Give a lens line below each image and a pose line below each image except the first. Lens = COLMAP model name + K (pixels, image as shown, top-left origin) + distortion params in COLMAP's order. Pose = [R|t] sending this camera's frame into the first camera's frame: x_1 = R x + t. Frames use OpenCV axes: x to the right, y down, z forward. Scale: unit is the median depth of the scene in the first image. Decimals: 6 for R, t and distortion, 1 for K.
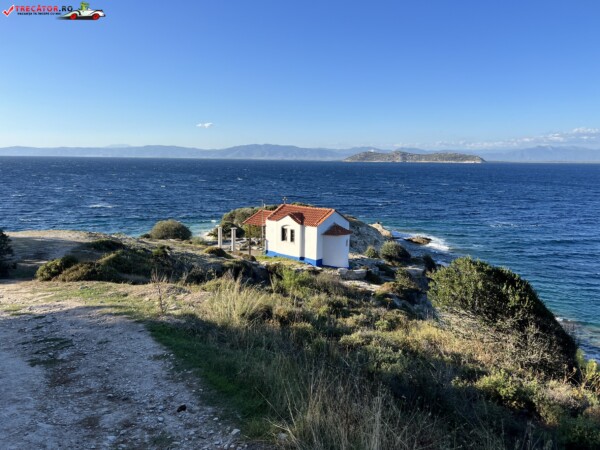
lens RADIAL K [[456.5, 0, 300.0], [0, 456.5, 225.0], [0, 0, 1]] dist [0.056760, -0.065415]
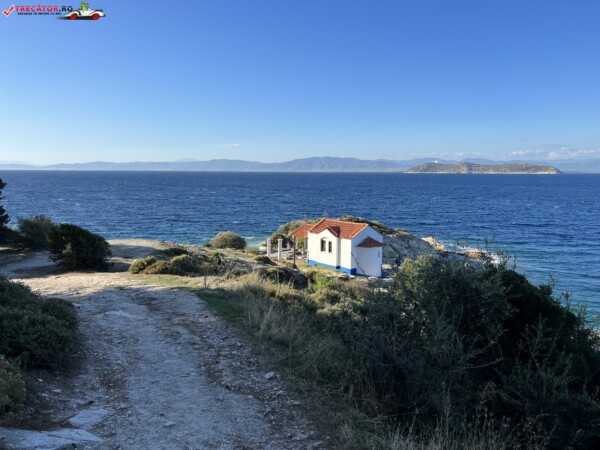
lens RADIAL K [[456.5, 0, 300.0], [0, 456.5, 225.0], [0, 0, 1]] dist [0.056760, -0.065415]
pose [[0.991427, 0.009984, -0.130281, 0.056371], [-0.013344, 0.999600, -0.024946, -0.001857], [0.129980, 0.026470, 0.991163, -0.137013]]
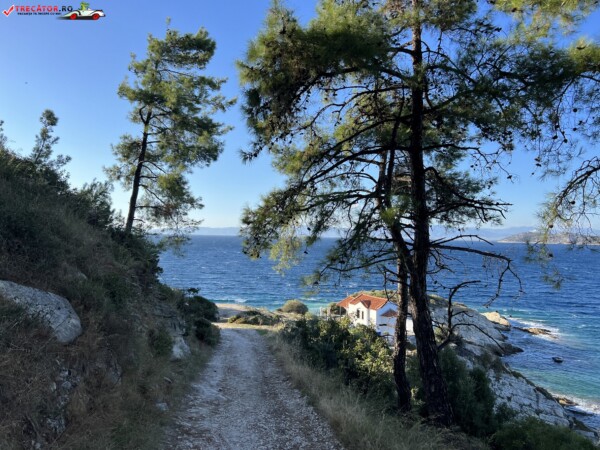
lens RADIAL K [[455.7, 0, 300.0], [0, 455.7, 225.0], [0, 0, 1]] dist [0.005620, -0.002102]
pose [[0.949421, 0.002872, -0.313994, 0.269346], [-0.056464, 0.985220, -0.161720, -0.016458], [0.308889, 0.171270, 0.935550, -0.585149]]
